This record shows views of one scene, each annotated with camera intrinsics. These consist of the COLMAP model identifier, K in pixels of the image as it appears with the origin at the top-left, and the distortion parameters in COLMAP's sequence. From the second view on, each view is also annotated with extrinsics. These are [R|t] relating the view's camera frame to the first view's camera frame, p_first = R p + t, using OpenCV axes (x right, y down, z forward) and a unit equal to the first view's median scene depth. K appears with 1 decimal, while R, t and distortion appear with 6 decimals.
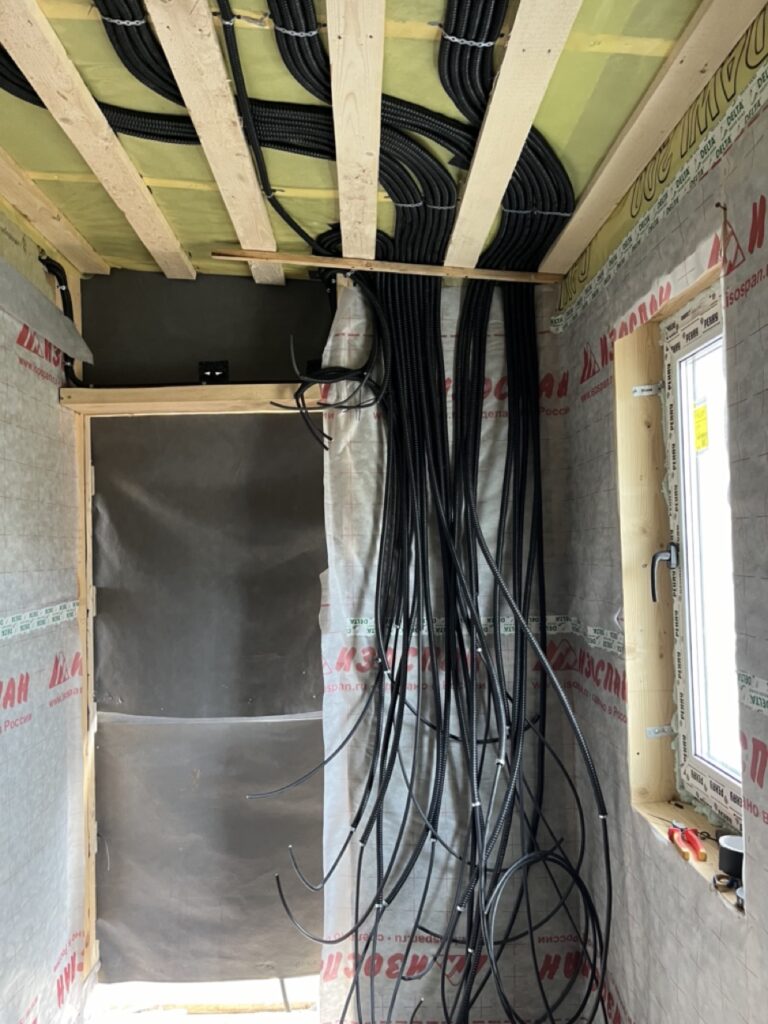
lens RADIAL K [[780.1, 0, 387.3], [0, 780.1, 514.0], [0, 0, 1]] dist [0.060406, -0.076409]
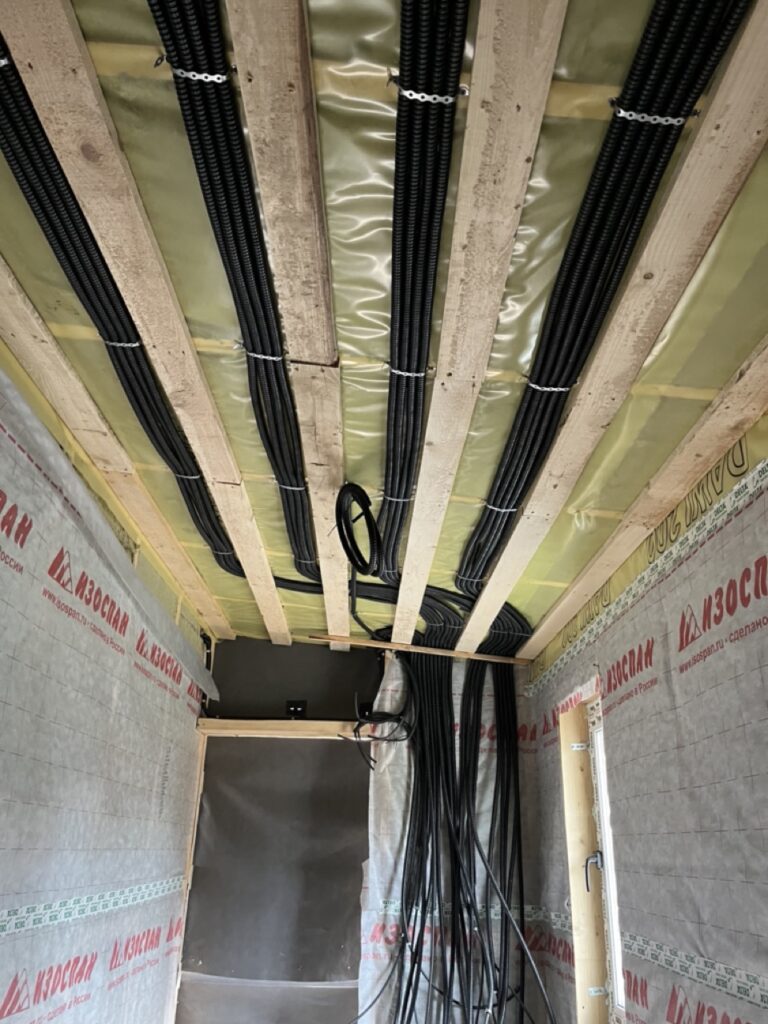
lens RADIAL K [[780.1, 0, 387.3], [0, 780.1, 514.0], [0, 0, 1]] dist [0.060406, -0.076409]
pose [[0.998715, 0.048755, -0.013824, -0.053661], [-0.050479, 0.932986, -0.356354, -0.006757], [-0.004477, 0.356594, 0.934249, -0.549660]]
